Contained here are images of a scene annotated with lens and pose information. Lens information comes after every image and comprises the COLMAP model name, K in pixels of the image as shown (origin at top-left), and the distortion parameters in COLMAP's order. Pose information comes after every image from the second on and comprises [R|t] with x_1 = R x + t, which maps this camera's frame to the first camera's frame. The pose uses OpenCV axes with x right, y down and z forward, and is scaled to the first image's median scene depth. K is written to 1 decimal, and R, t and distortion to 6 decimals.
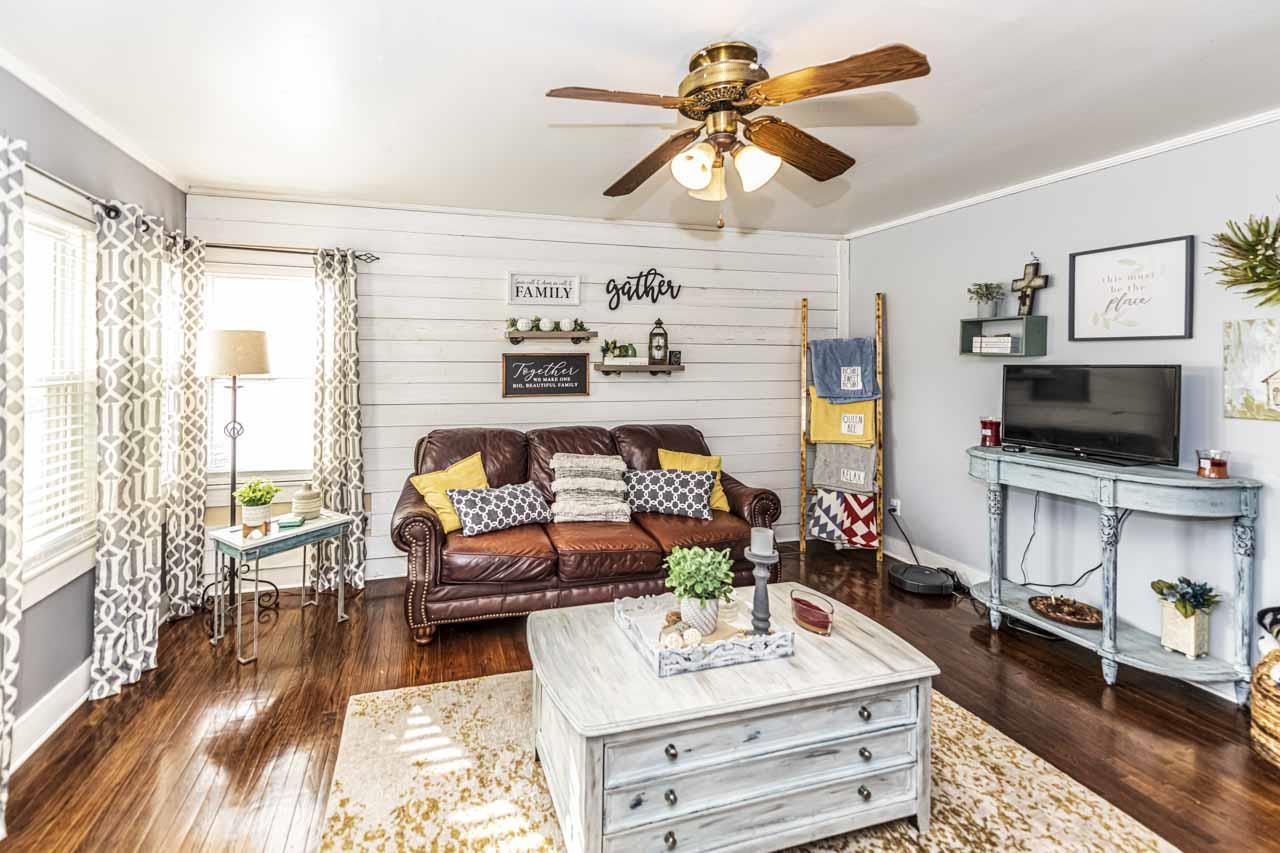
lens RADIAL K [[527.9, 0, 585.4], [0, 527.9, 367.5], [0, 0, 1]] dist [0.014068, -0.002537]
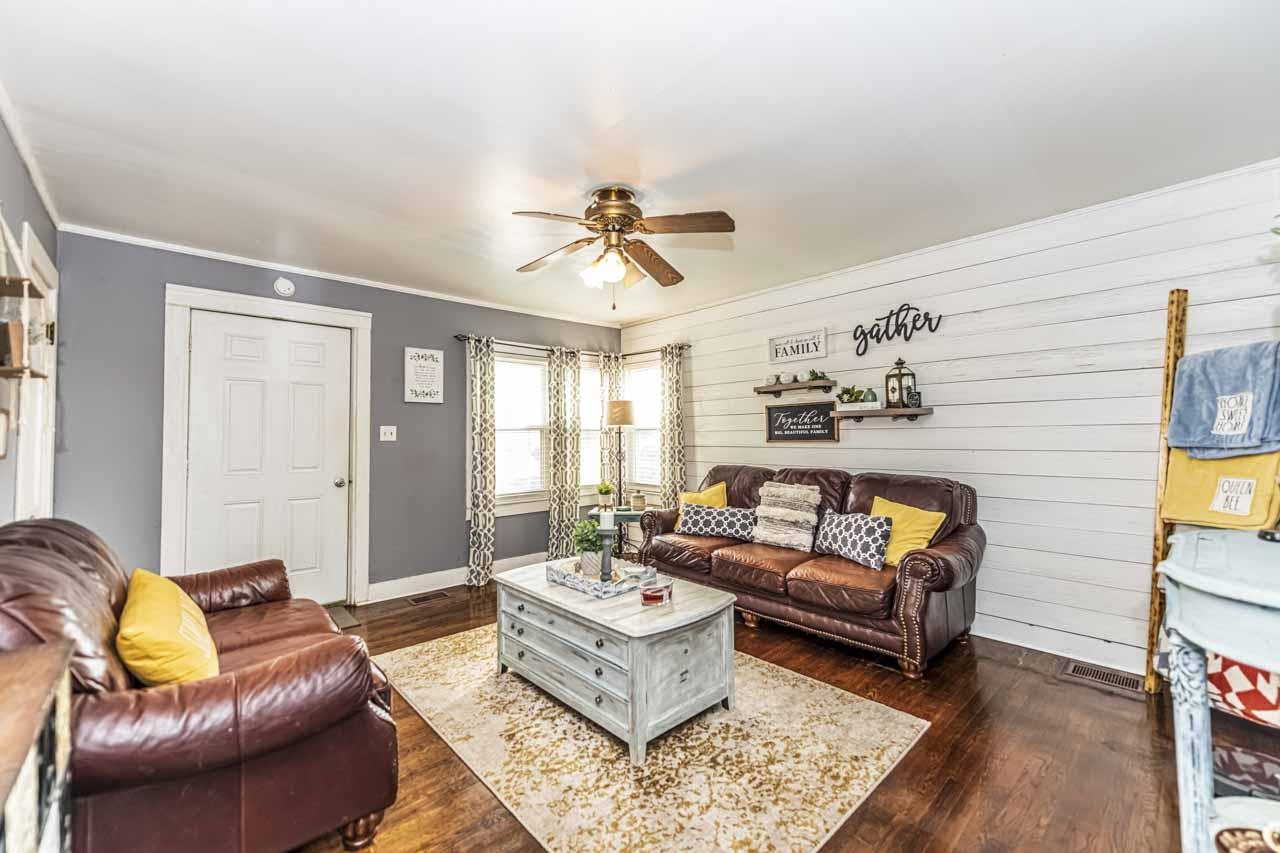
lens RADIAL K [[527.9, 0, 648.3], [0, 527.9, 425.0], [0, 0, 1]] dist [0.014068, -0.002537]
pose [[0.469983, -0.025922, -0.882295, 0.760170], [0.004450, 0.999626, -0.026998, 0.047095], [0.882664, 0.008763, 0.469922, 0.188474]]
